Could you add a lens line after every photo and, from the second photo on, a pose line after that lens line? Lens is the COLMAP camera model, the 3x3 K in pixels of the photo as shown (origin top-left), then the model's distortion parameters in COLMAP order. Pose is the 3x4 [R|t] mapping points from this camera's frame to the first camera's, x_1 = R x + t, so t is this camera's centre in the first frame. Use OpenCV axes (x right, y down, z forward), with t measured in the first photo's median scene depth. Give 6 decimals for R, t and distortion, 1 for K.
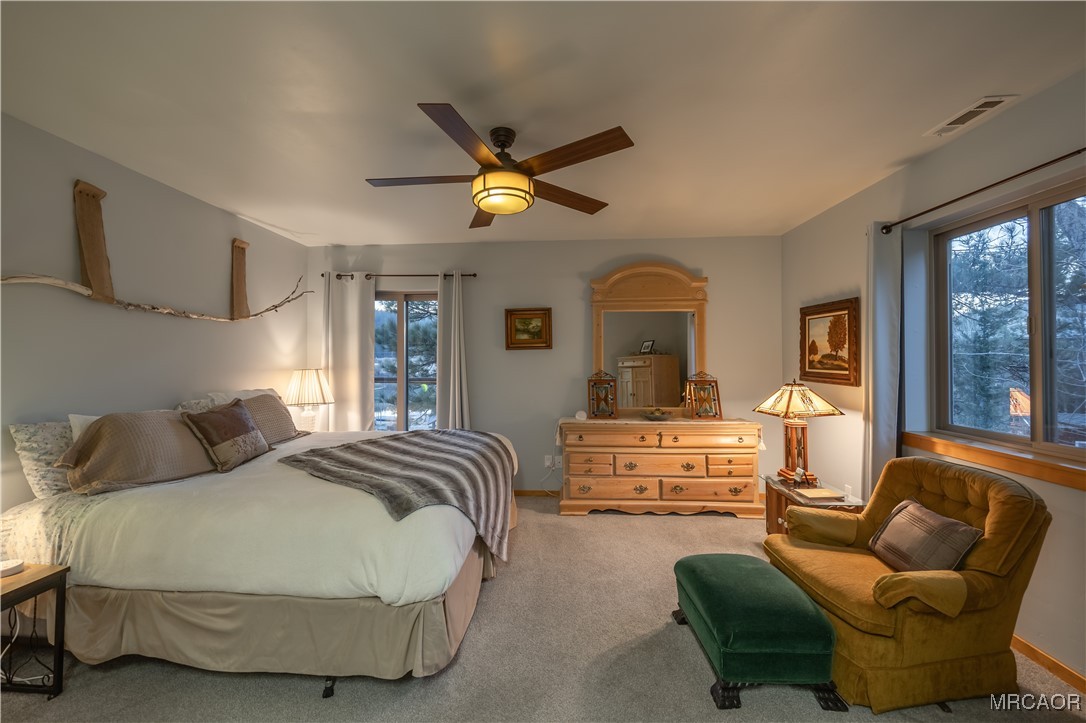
lens RADIAL K [[447.9, 0, 541.3], [0, 447.9, 358.7], [0, 0, 1]] dist [-0.000551, -0.000049]
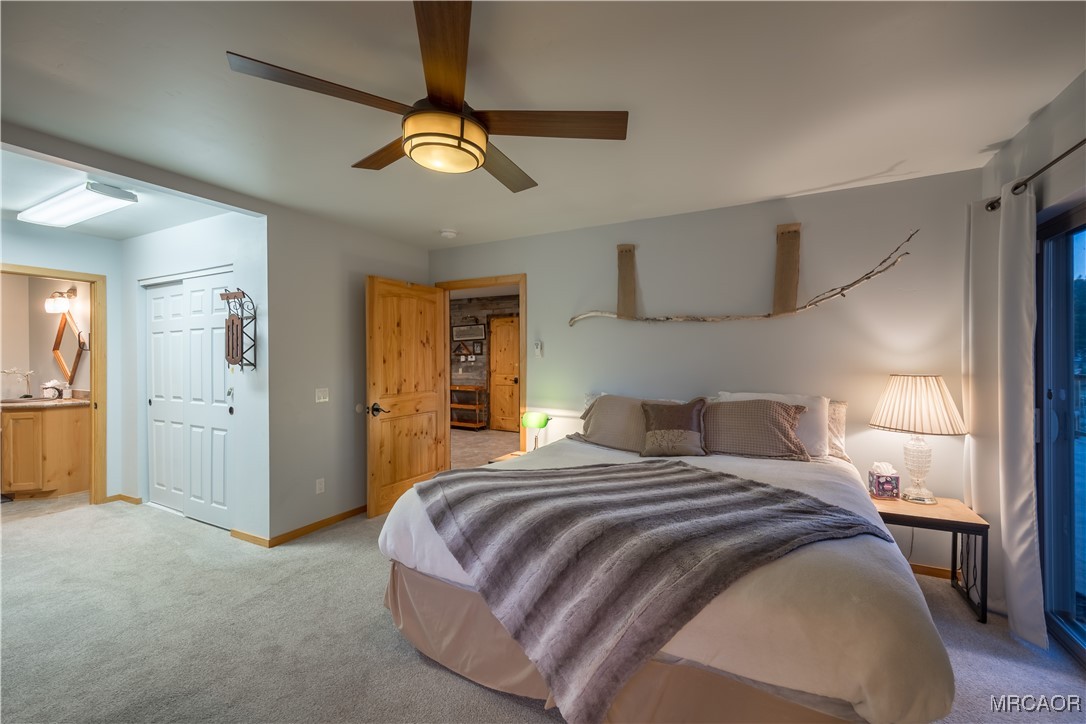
lens RADIAL K [[447.9, 0, 543.8], [0, 447.9, 360.0], [0, 0, 1]] dist [-0.000551, -0.000049]
pose [[-0.420188, 0.006017, -0.907417, 0.329699], [0.005219, 0.999978, 0.004214, -0.002654], [0.907422, -0.002966, -0.420210, 0.923029]]
